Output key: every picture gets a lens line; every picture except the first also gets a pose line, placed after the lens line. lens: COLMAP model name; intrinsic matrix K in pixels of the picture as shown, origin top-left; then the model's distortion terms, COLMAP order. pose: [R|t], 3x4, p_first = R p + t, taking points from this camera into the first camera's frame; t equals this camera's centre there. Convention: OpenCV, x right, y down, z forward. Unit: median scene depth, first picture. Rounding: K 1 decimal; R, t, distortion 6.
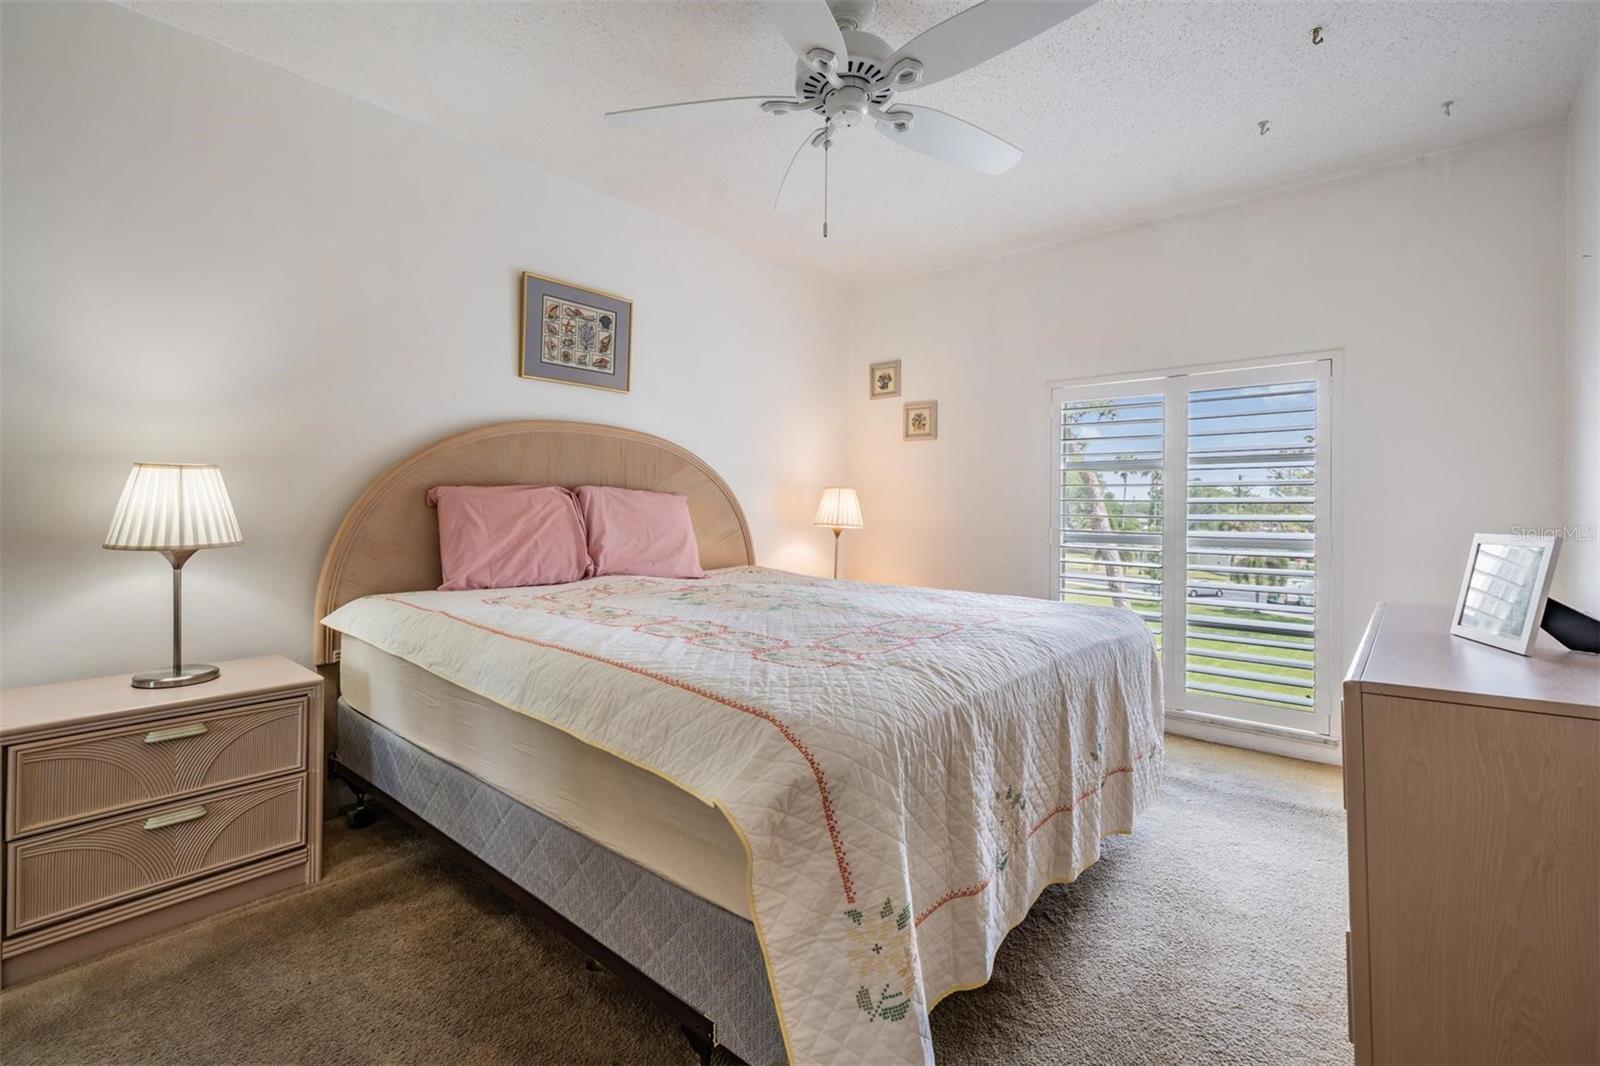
lens RADIAL K [[724.3, 0, 790.8], [0, 724.3, 517.3], [0, 0, 1]] dist [-0.003526, -0.000806]
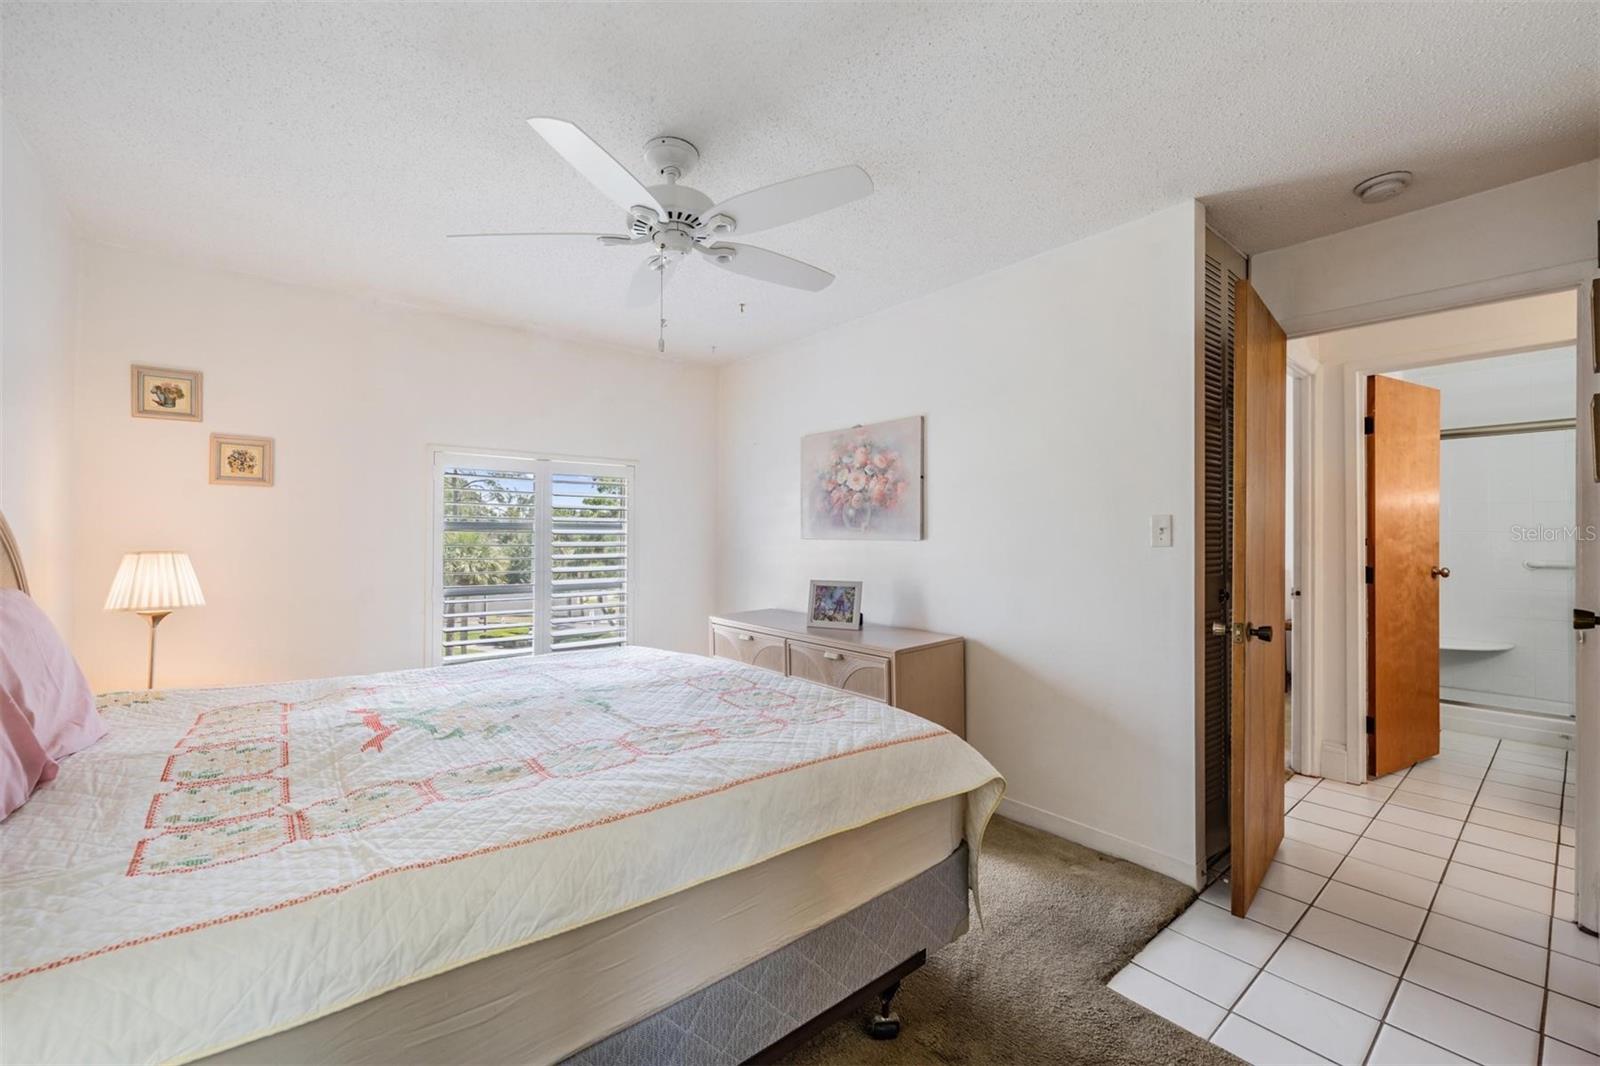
lens RADIAL K [[662.1, 0, 790.6], [0, 662.1, 536.0], [0, 0, 1]] dist [0.000813, 0.000533]
pose [[0.151385, -0.010962, 0.988414, -0.434730], [0.008720, 0.999914, 0.009754, -0.052774], [-0.988436, 0.007142, 0.151467, 0.306774]]
